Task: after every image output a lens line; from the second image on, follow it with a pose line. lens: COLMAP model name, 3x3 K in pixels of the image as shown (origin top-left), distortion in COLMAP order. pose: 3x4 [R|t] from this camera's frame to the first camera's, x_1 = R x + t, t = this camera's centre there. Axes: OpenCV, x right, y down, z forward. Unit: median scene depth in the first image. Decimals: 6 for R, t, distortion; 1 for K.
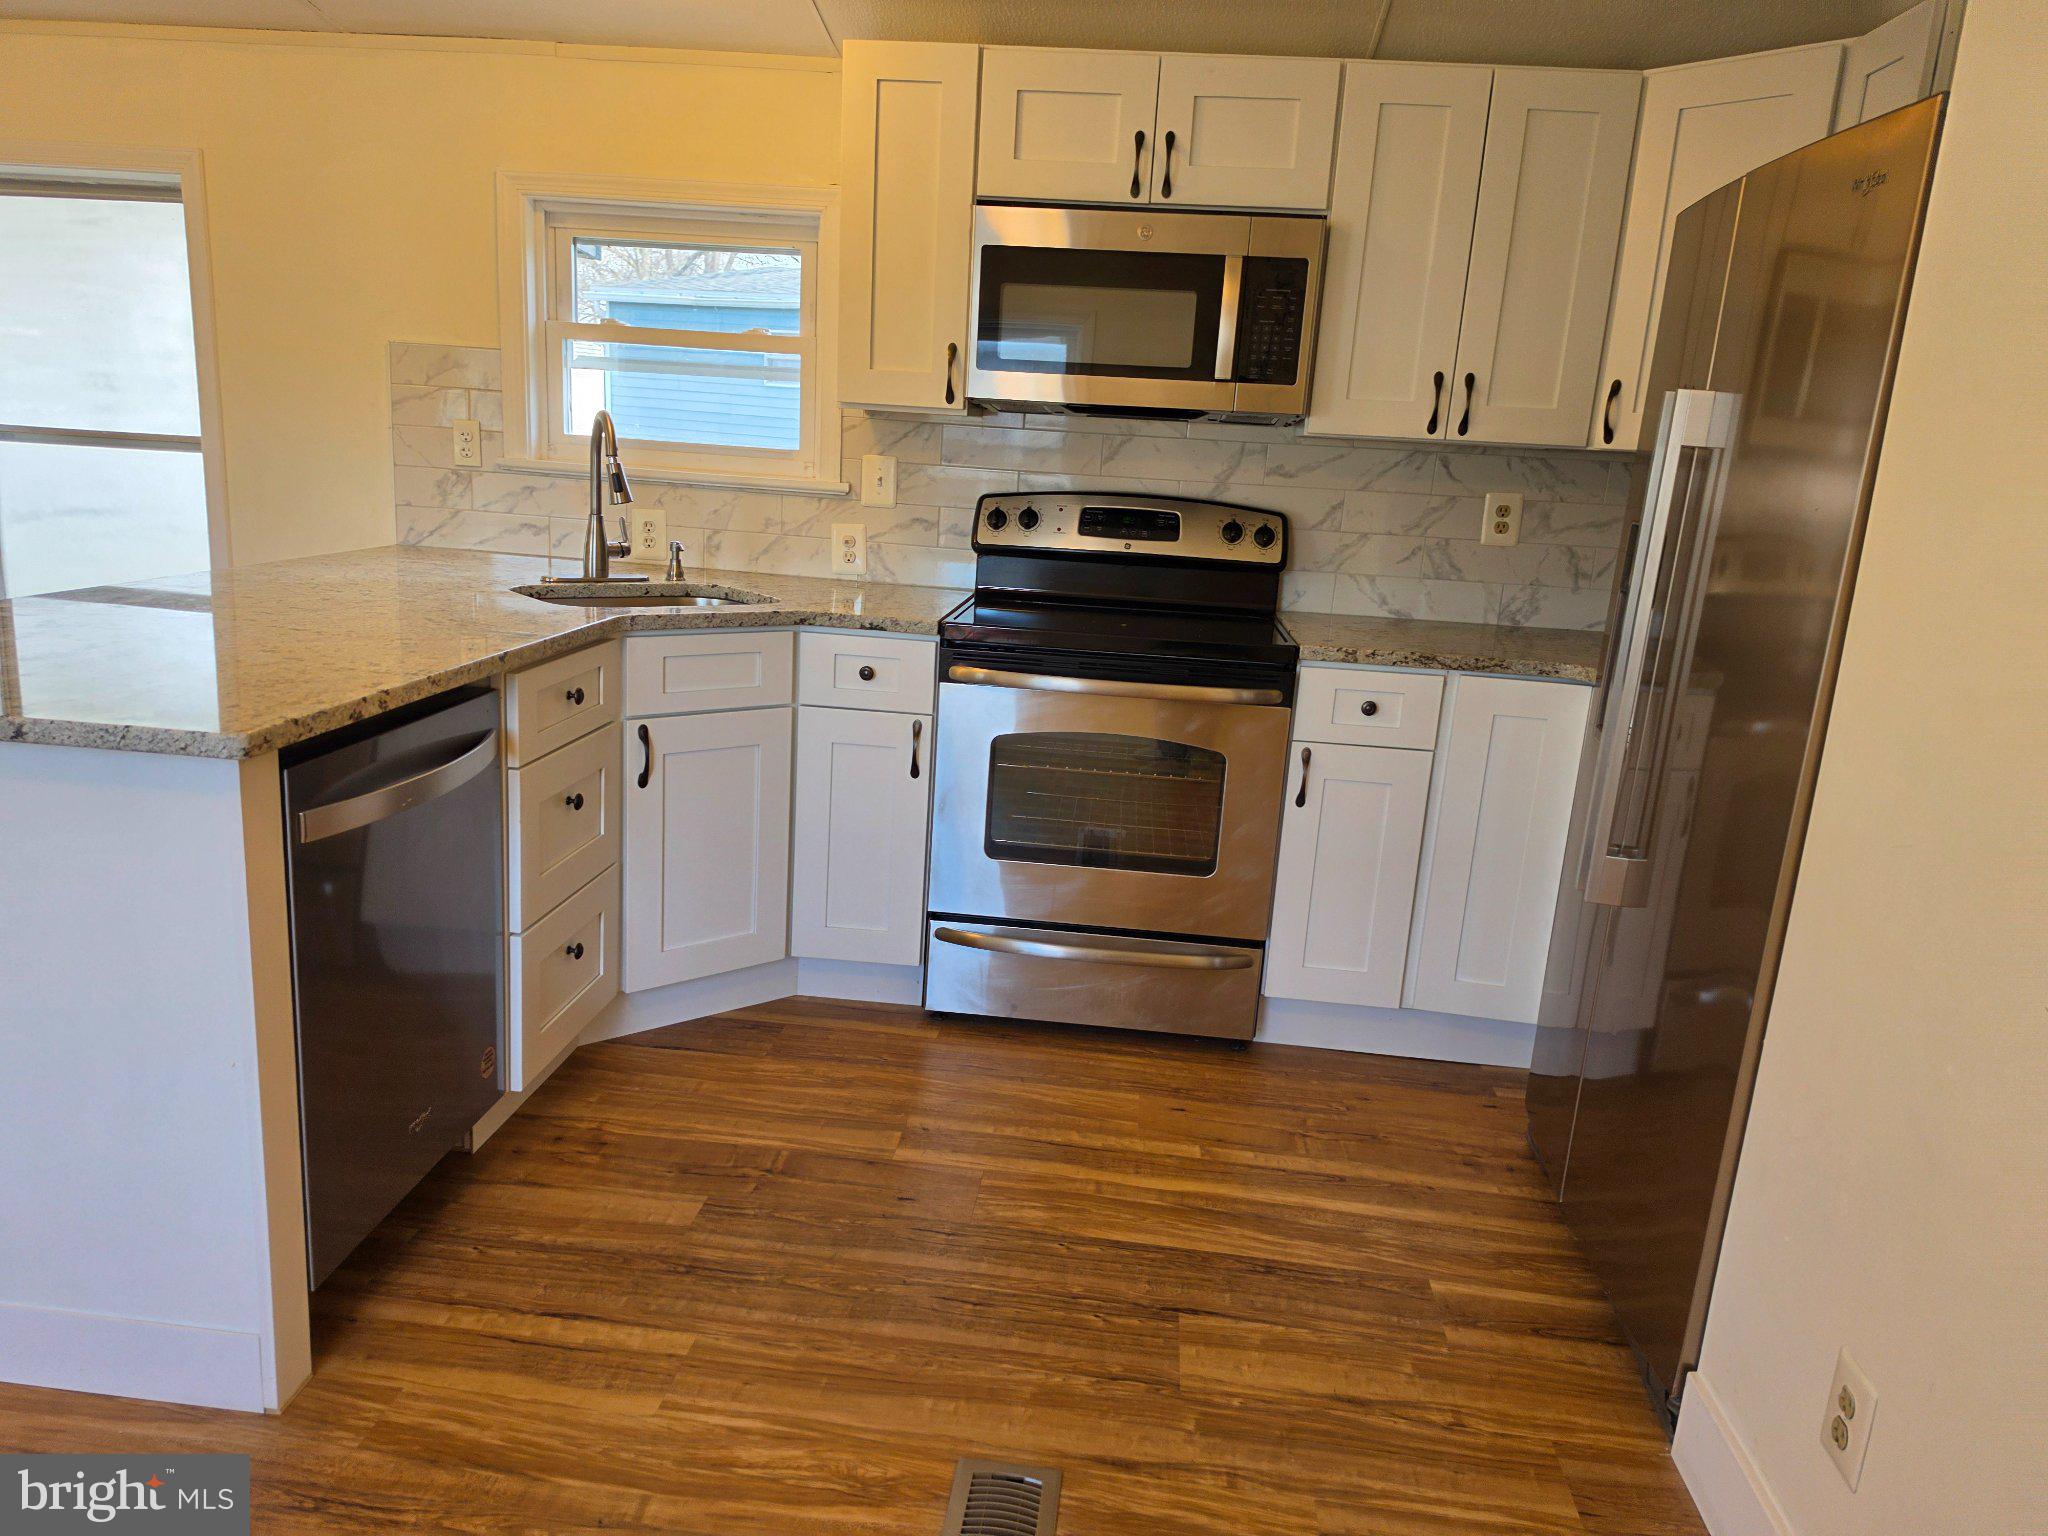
lens RADIAL K [[1426.4, 0, 1045.6], [0, 1426.4, 763.8], [0, 0, 1]] dist [0.085244, -0.106775]
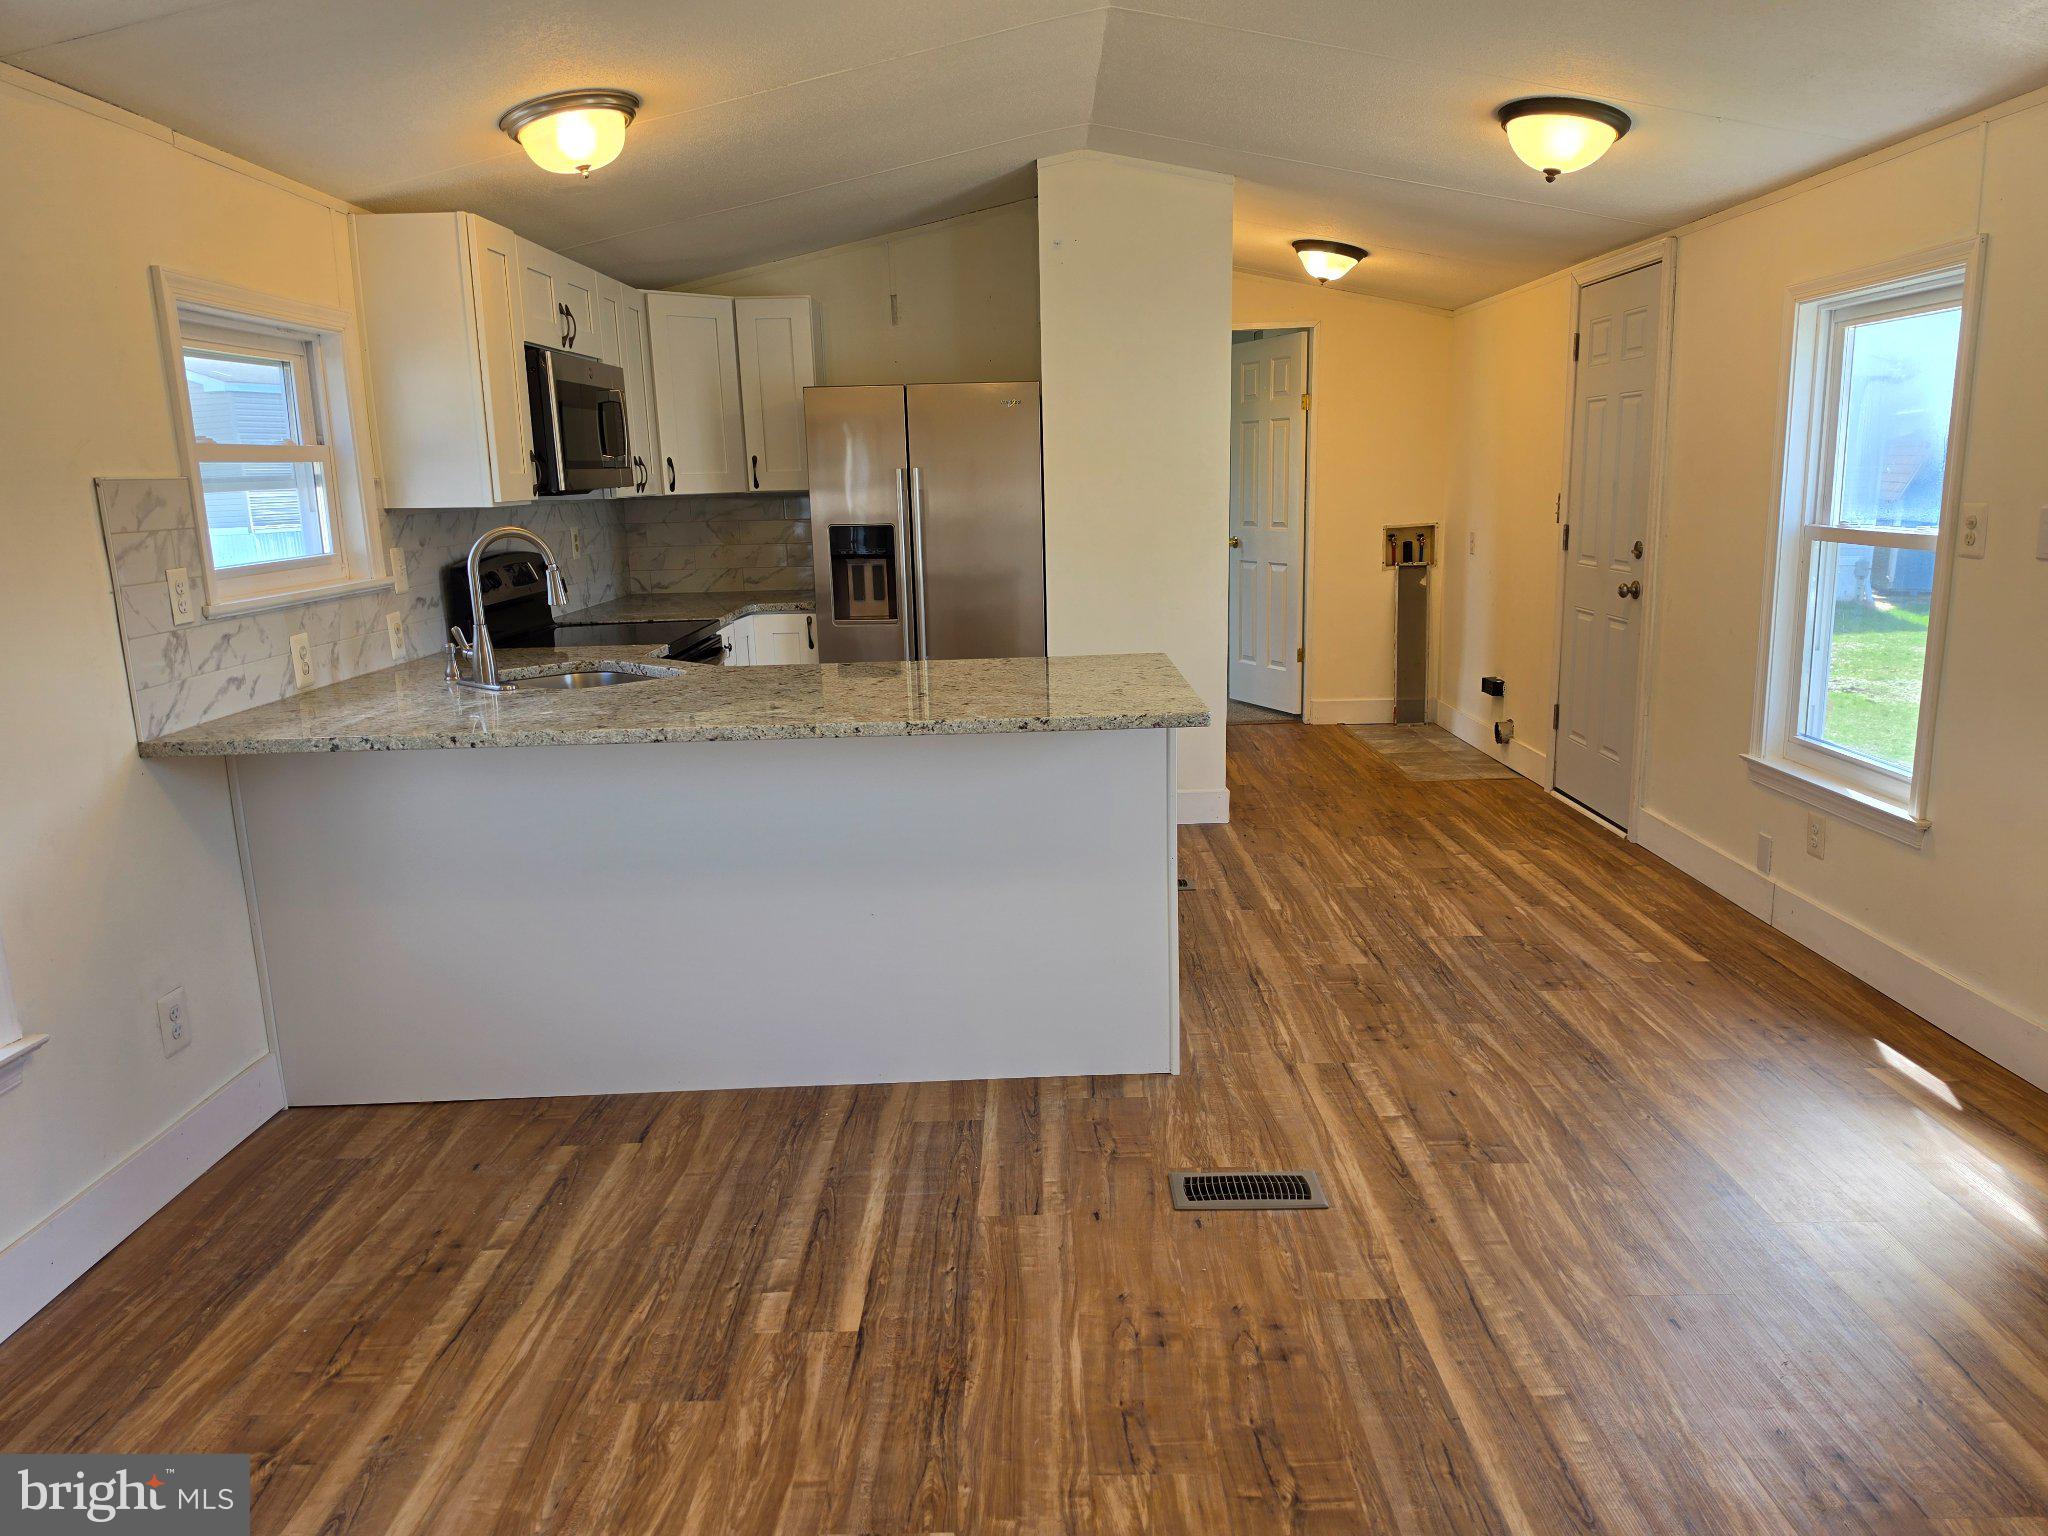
lens RADIAL K [[1426.4, 0, 1053.5], [0, 1426.4, 753.7], [0, 0, 1]] dist [0.085244, -0.106775]
pose [[-0.111001, -0.248405, 0.962275, -1.534734], [0.247152, 0.930940, 0.268826, -0.289508], [-0.962598, 0.267668, -0.041942, 0.718092]]
